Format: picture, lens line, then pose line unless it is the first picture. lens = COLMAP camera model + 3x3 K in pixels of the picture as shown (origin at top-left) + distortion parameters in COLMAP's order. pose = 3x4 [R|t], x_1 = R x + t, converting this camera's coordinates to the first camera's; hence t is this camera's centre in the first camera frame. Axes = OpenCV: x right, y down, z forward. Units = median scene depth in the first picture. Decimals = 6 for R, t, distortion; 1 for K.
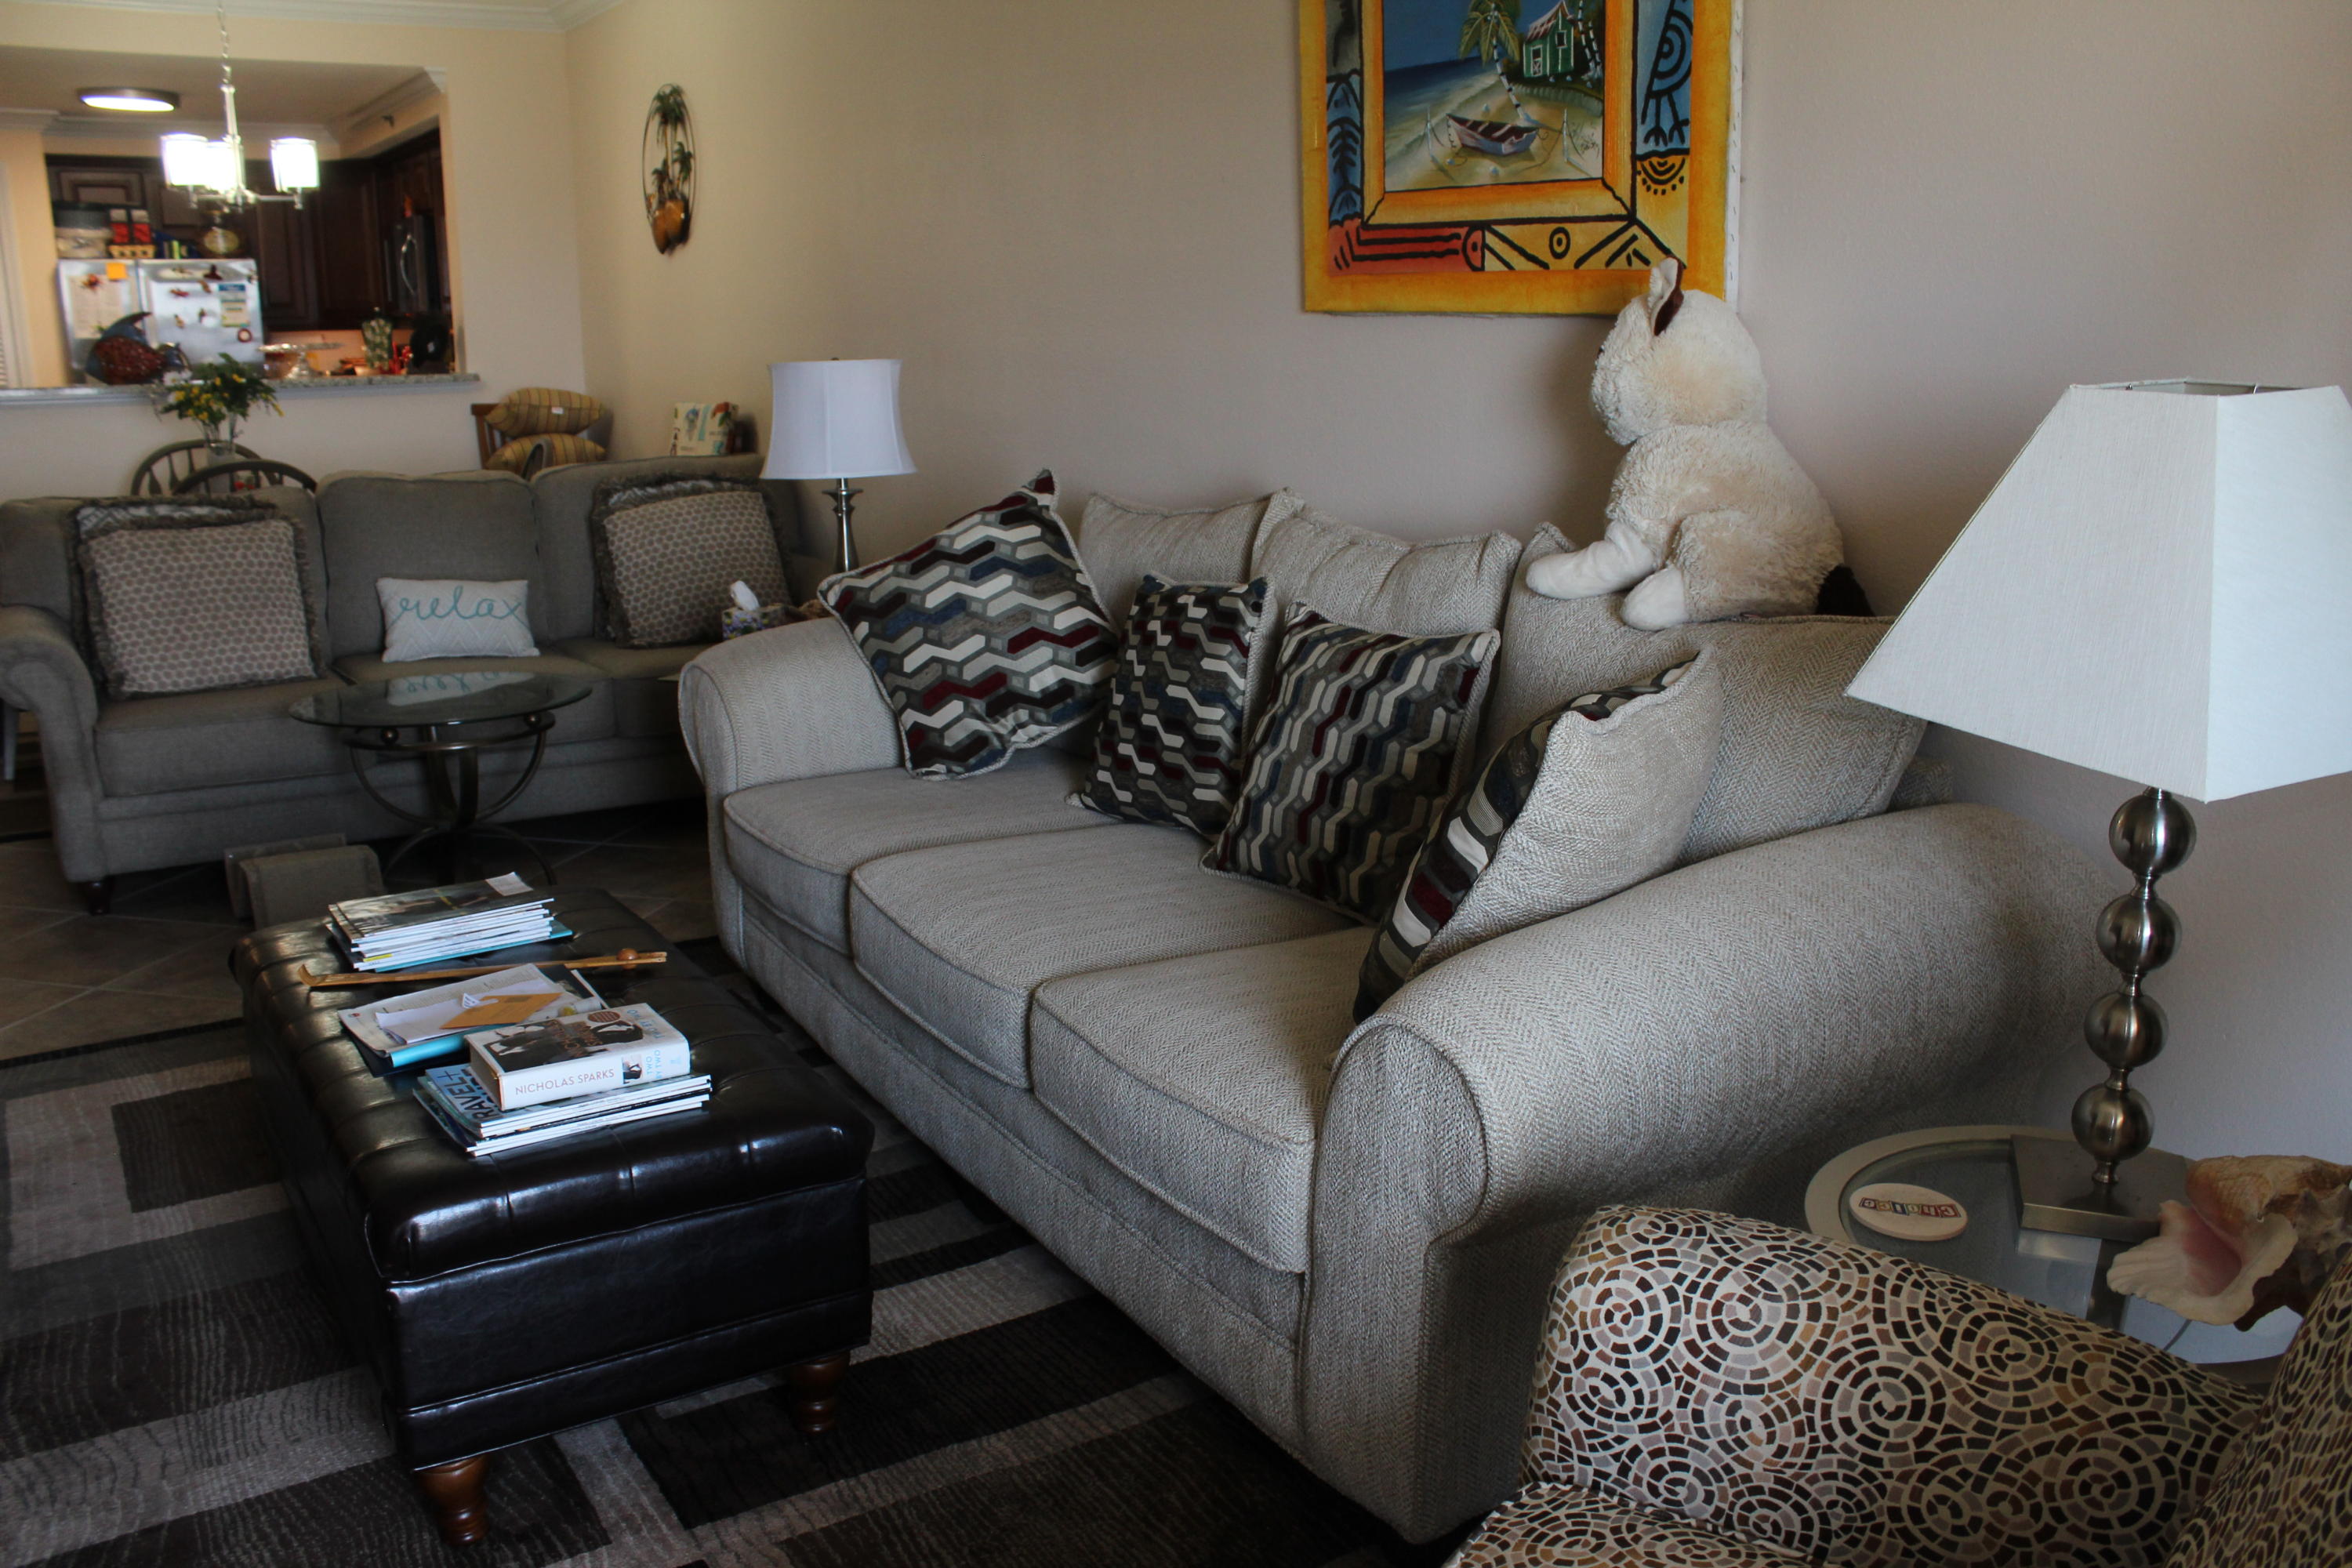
lens RADIAL K [[1968.9, 0, 1191.5], [0, 1968.9, 789.8], [0, 0, 1]] dist [-0.172014, 0.158972]
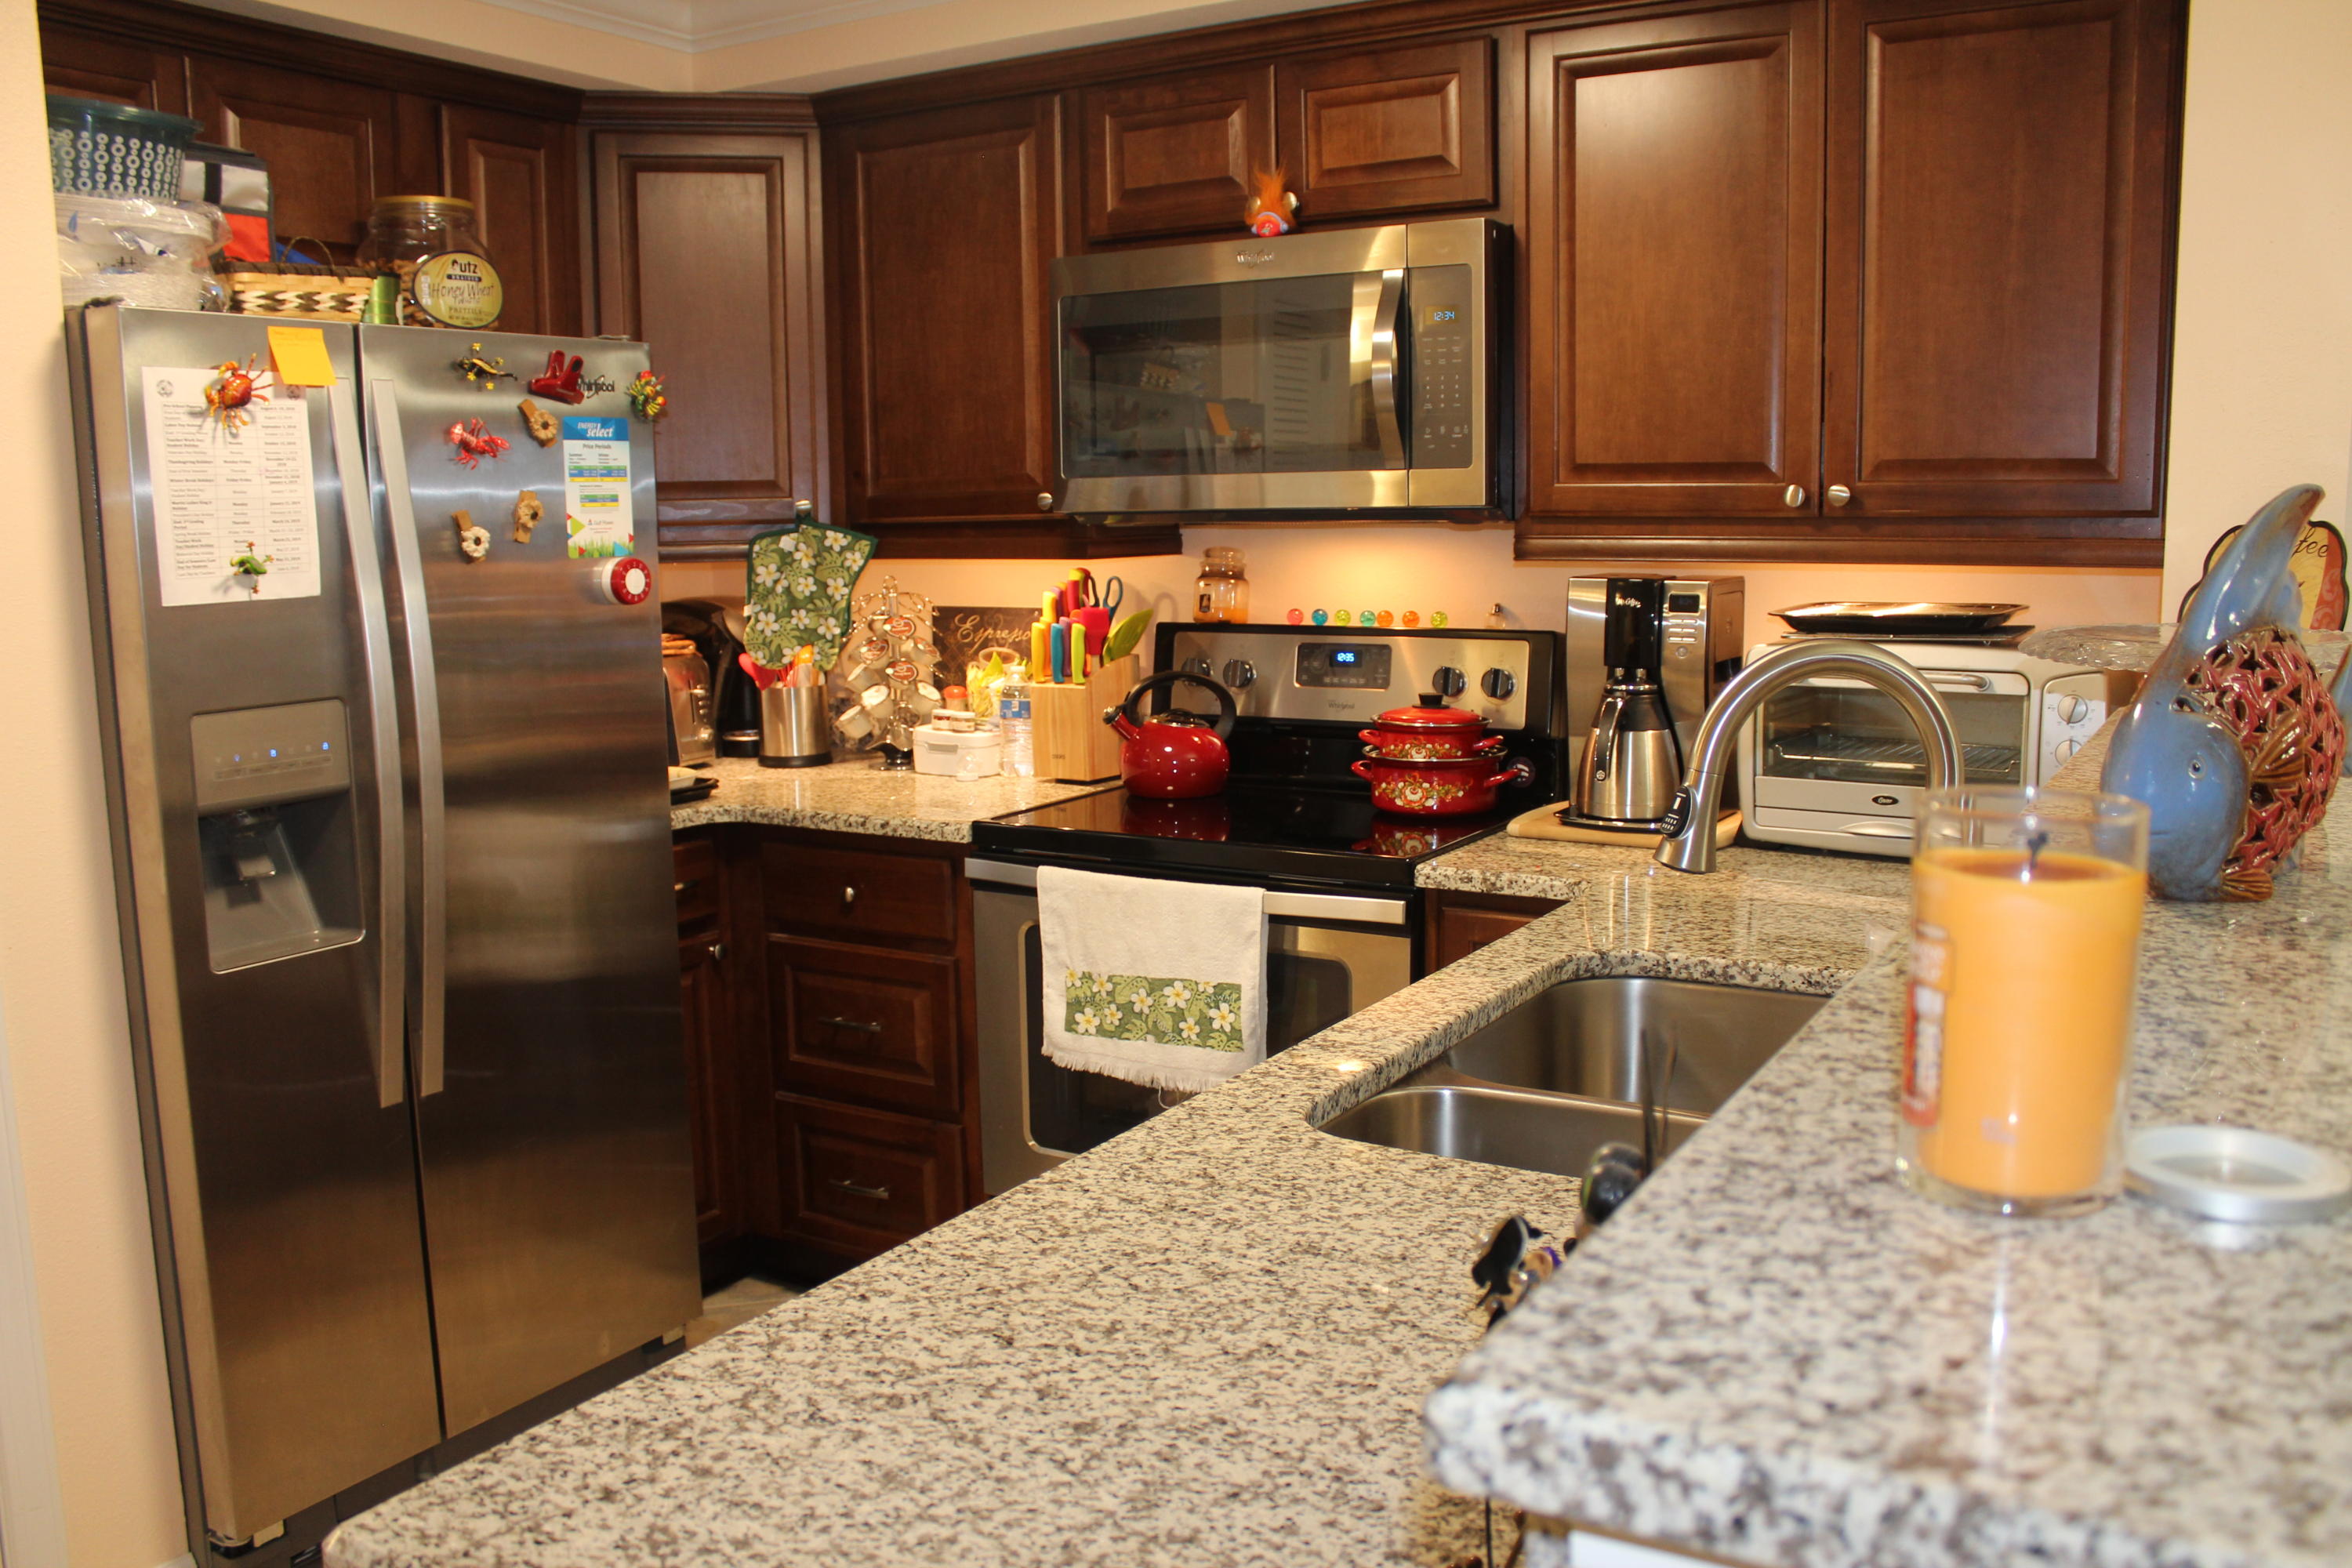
lens RADIAL K [[1968.9, 0, 1191.5], [0, 1968.9, 789.8], [0, 0, 1]] dist [-0.172014, 0.158972]
pose [[0.888762, -0.073340, 0.452463, -0.584339], [0.118694, 0.990271, -0.072634, -0.178524], [-0.442734, 0.118259, 0.888820, 0.706229]]
